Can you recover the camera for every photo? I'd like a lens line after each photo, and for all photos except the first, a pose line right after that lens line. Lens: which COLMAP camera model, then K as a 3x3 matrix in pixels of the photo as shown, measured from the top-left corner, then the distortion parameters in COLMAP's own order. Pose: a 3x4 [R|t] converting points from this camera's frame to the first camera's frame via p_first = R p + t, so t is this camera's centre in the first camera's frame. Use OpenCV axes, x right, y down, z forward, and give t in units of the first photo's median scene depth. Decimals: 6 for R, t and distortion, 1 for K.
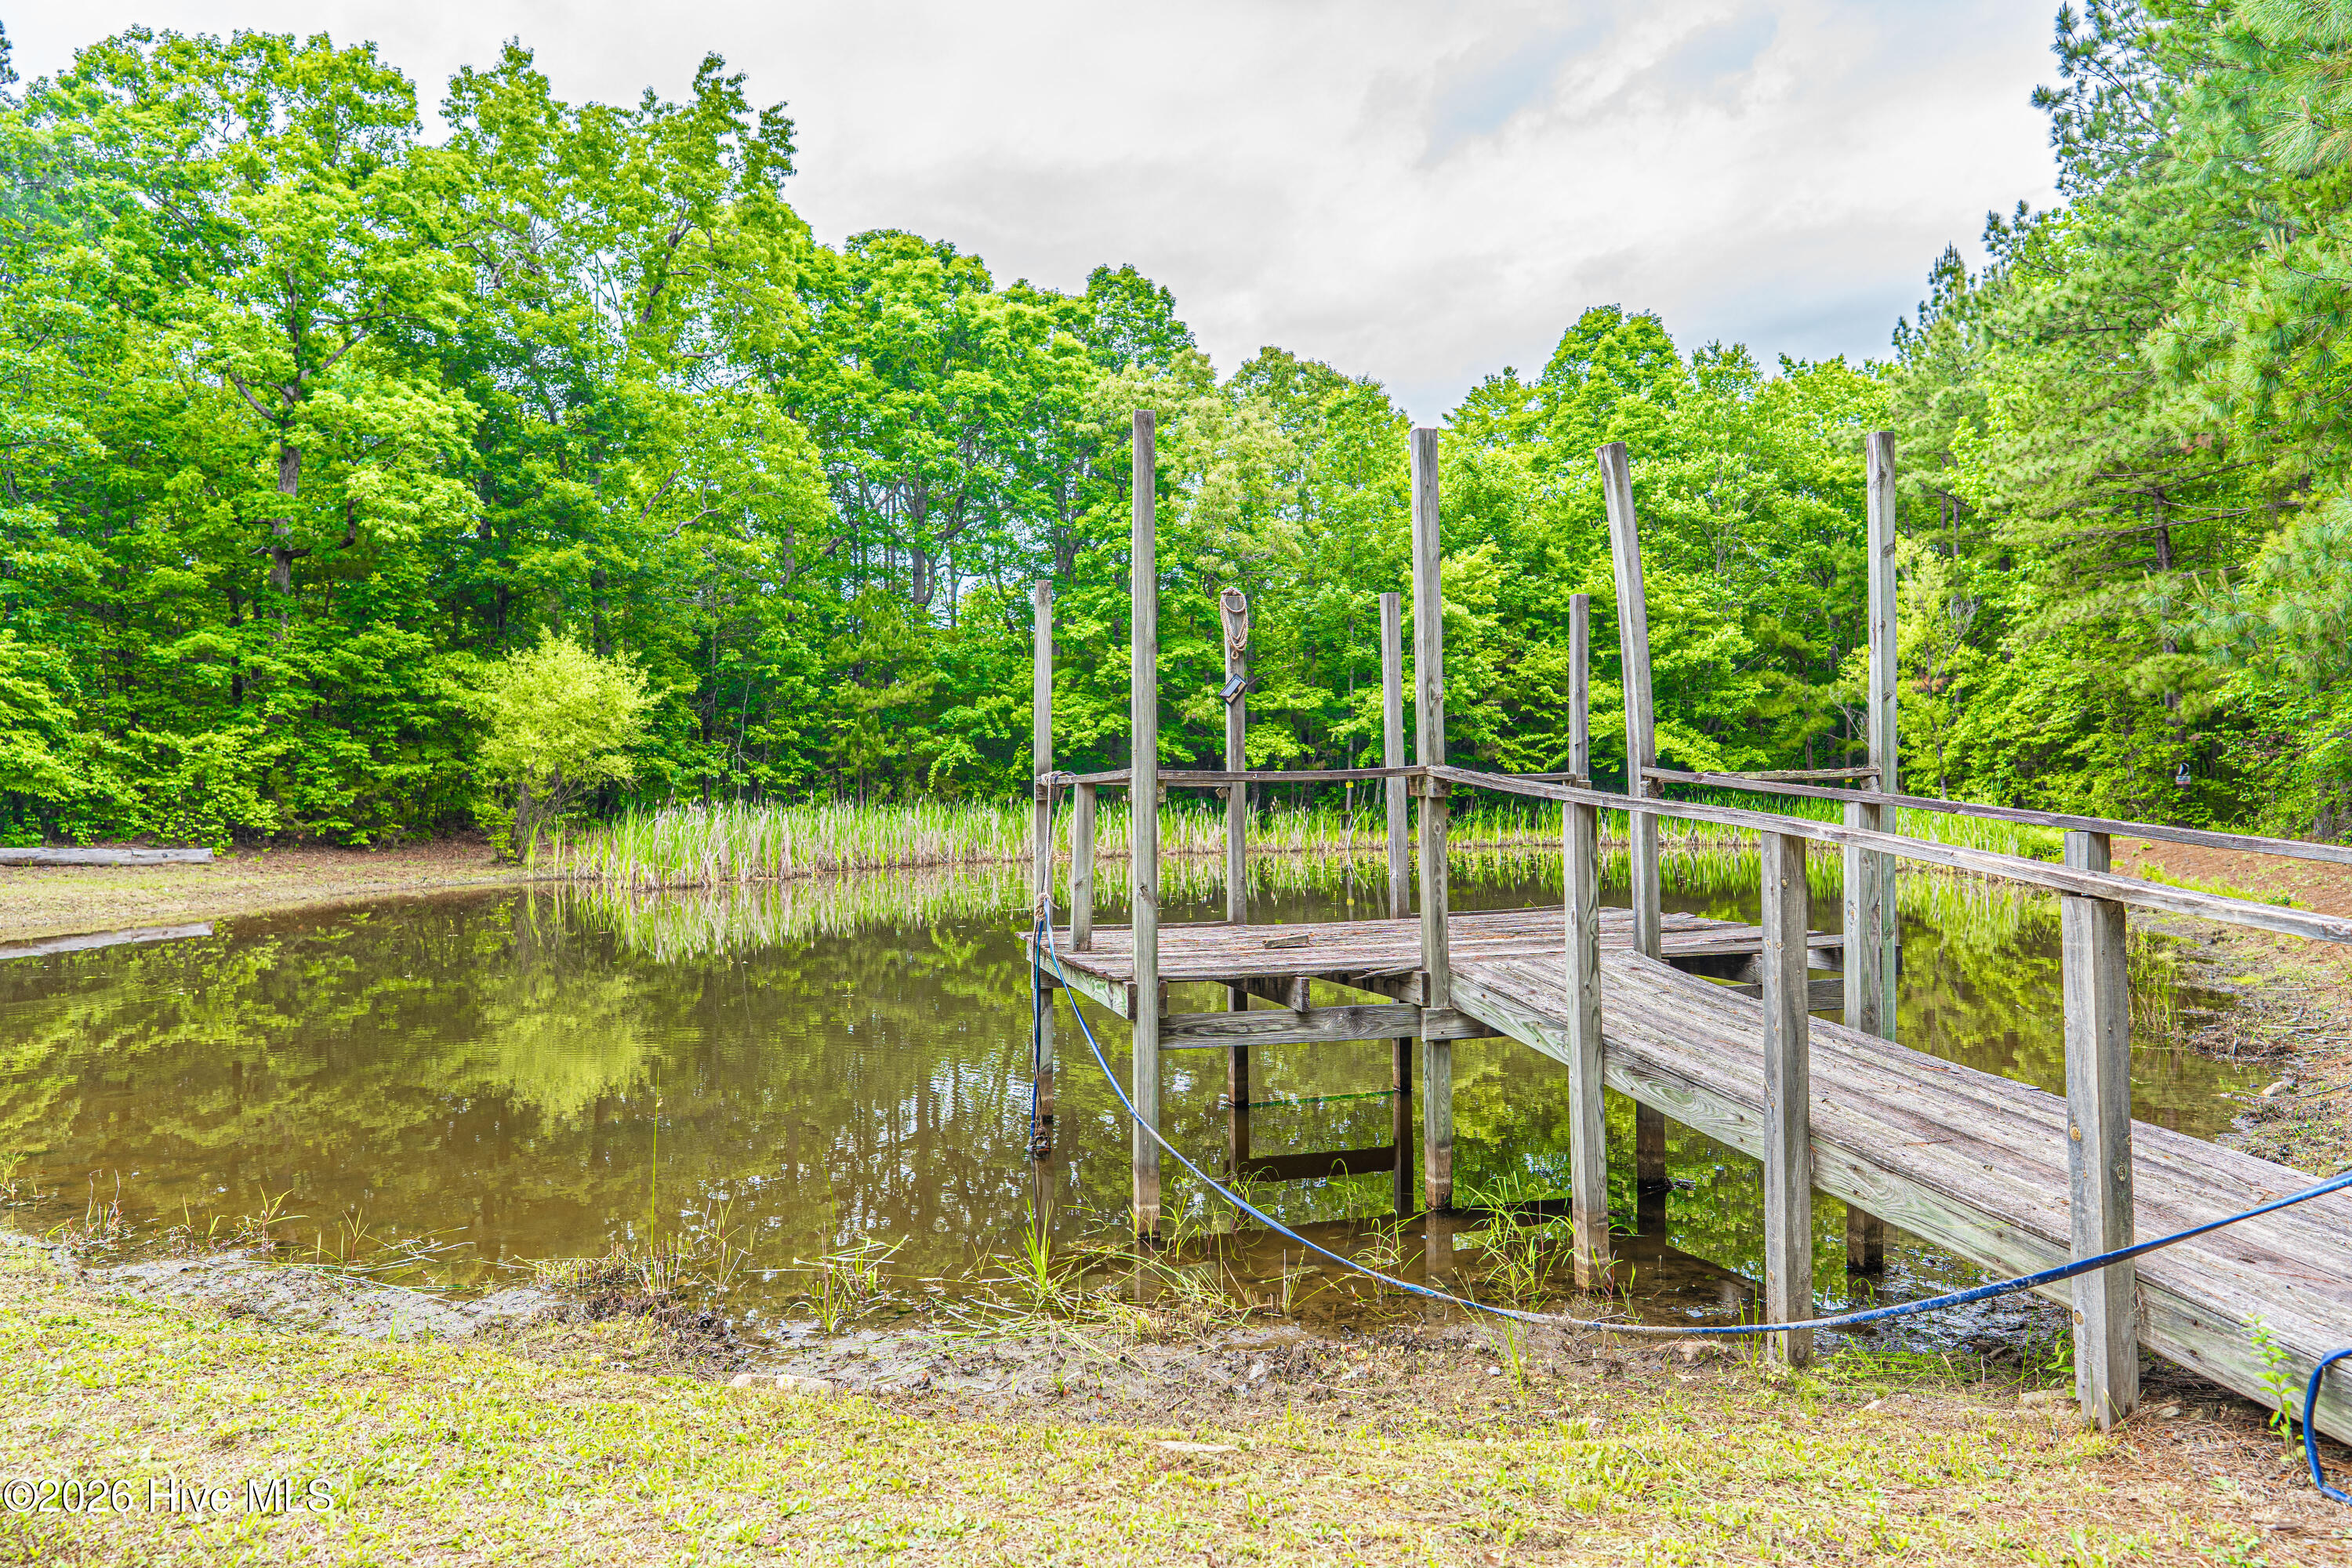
lens RADIAL K [[1573.2, 0, 1177.7], [0, 1573.2, 771.6], [0, 0, 1]] dist [-0.006181, 0.004162]
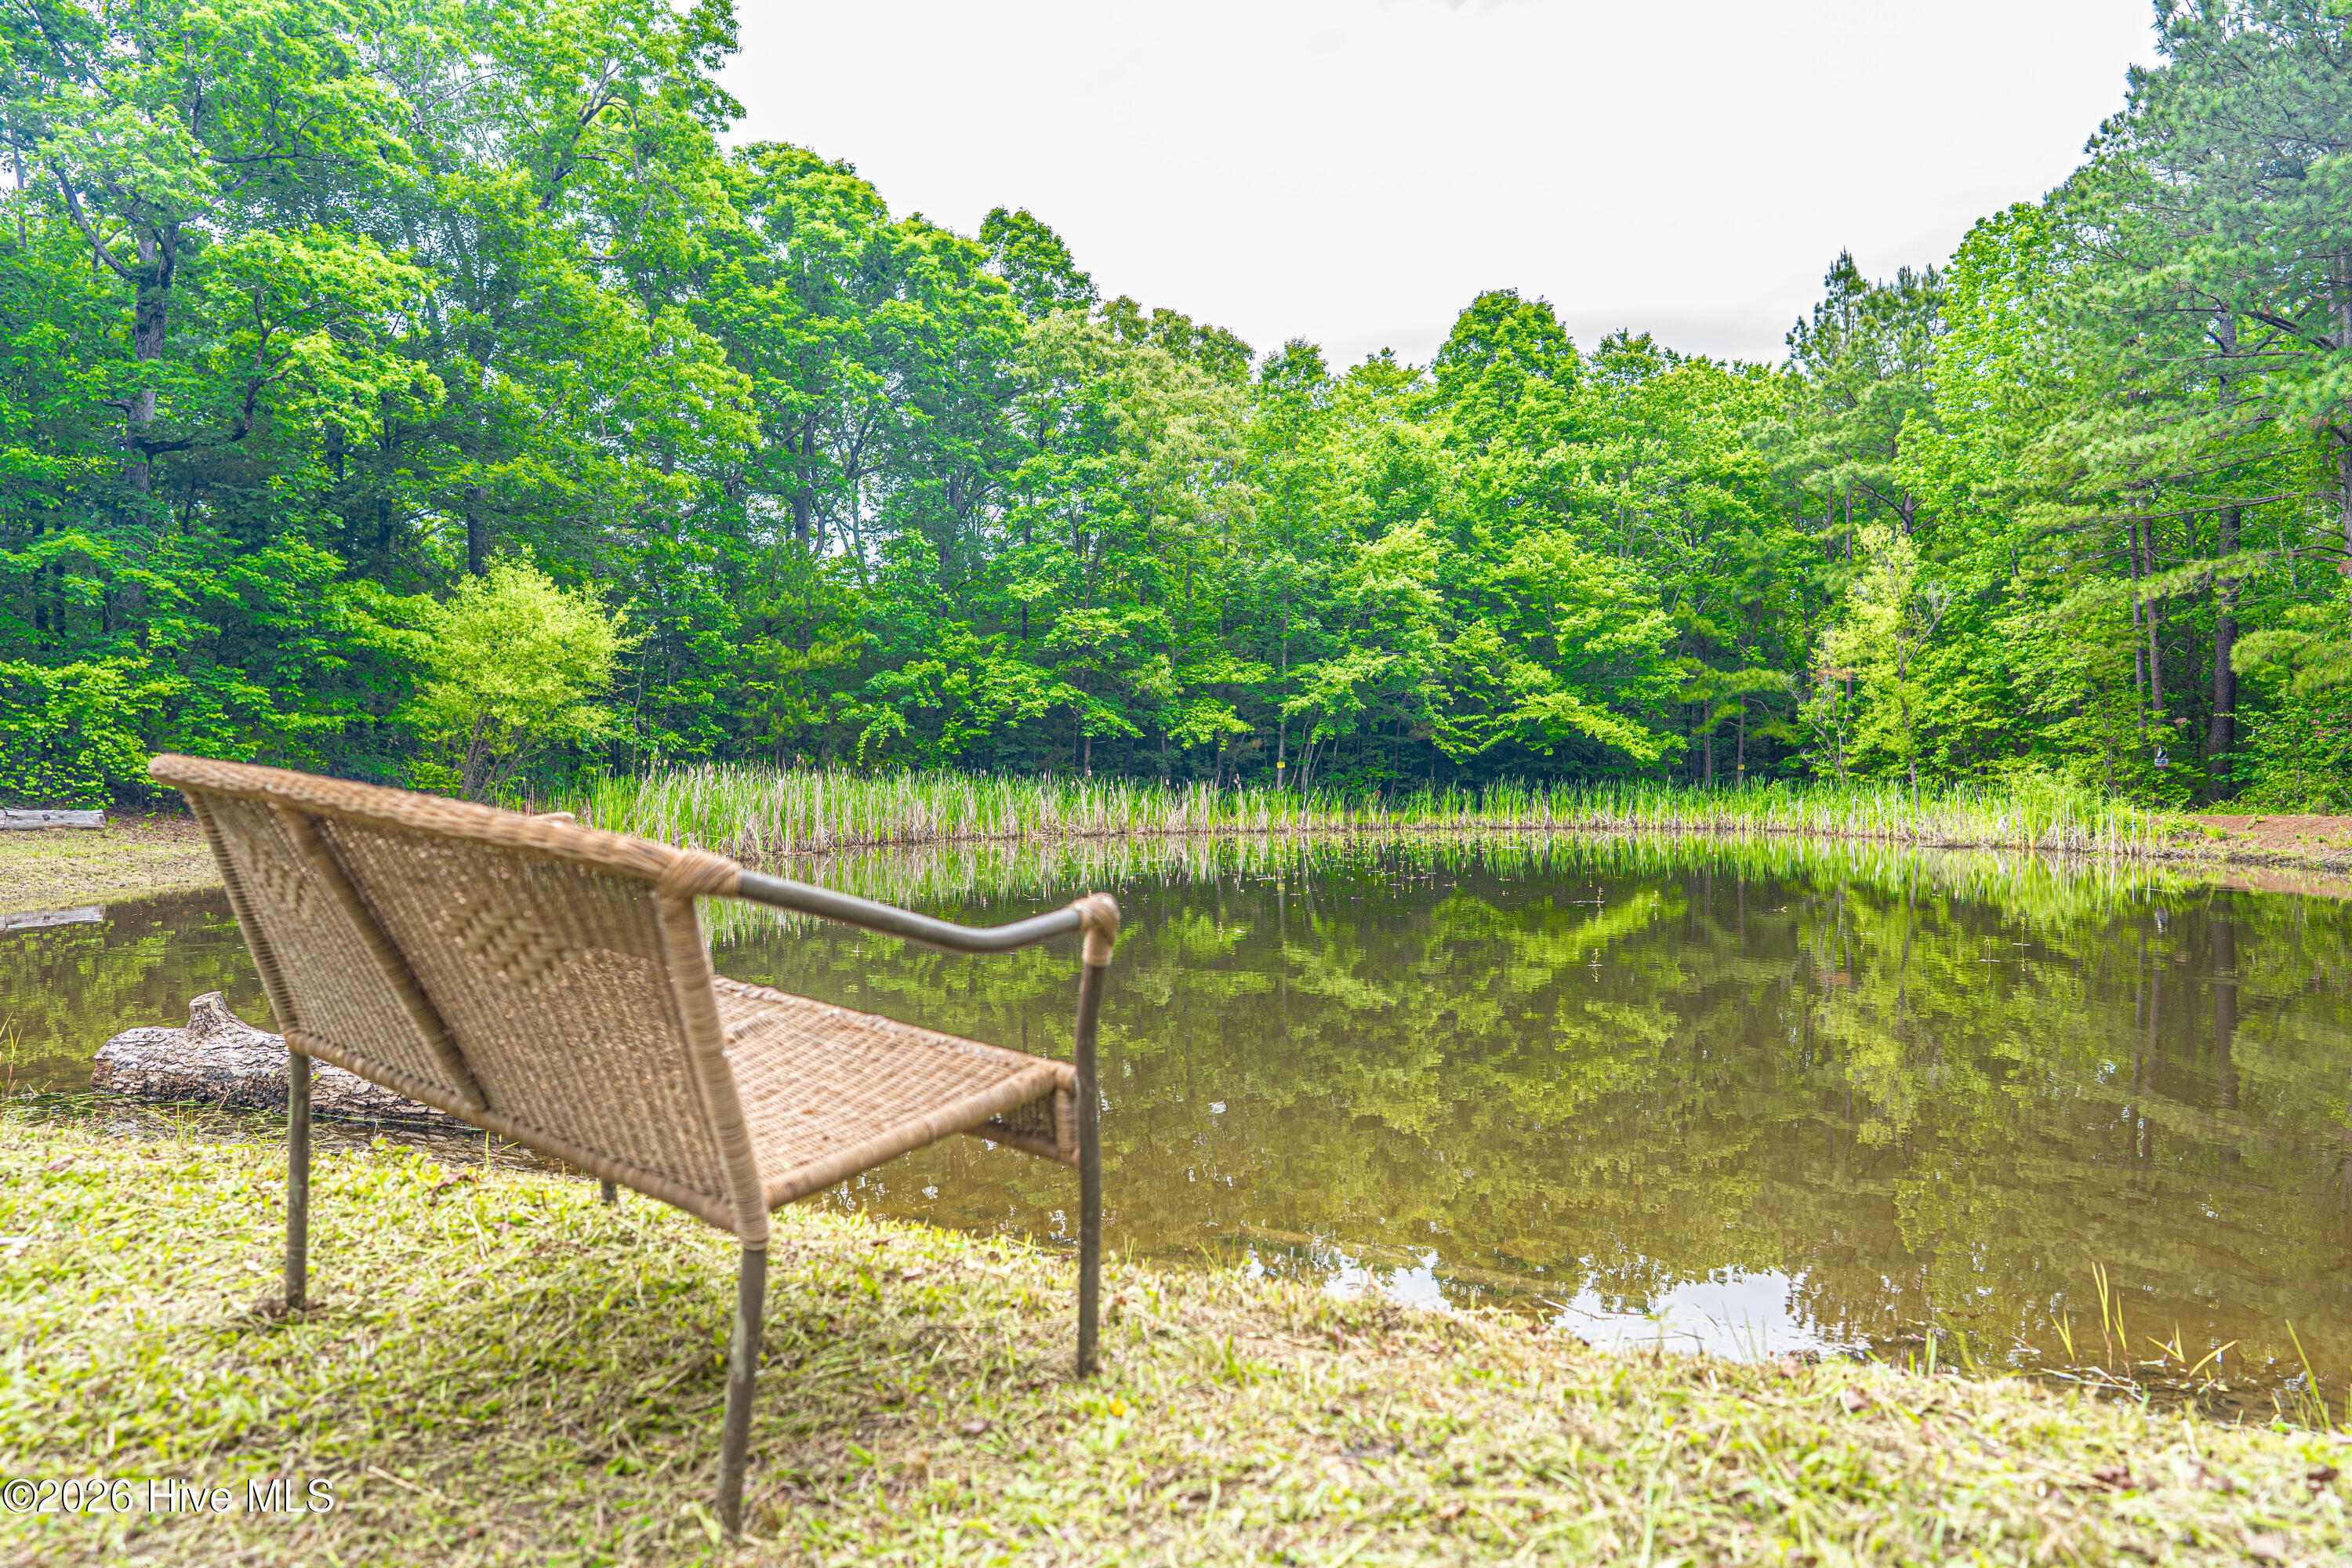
lens RADIAL K [[1573.2, 0, 1185.1], [0, 1573.2, 777.8], [0, 0, 1]] dist [-0.006181, 0.004162]
pose [[0.980261, 0.010554, 0.197424, -0.152371], [-0.011334, 0.999932, 0.002821, 0.015483], [-0.197381, -0.005003, 0.980314, 0.083867]]
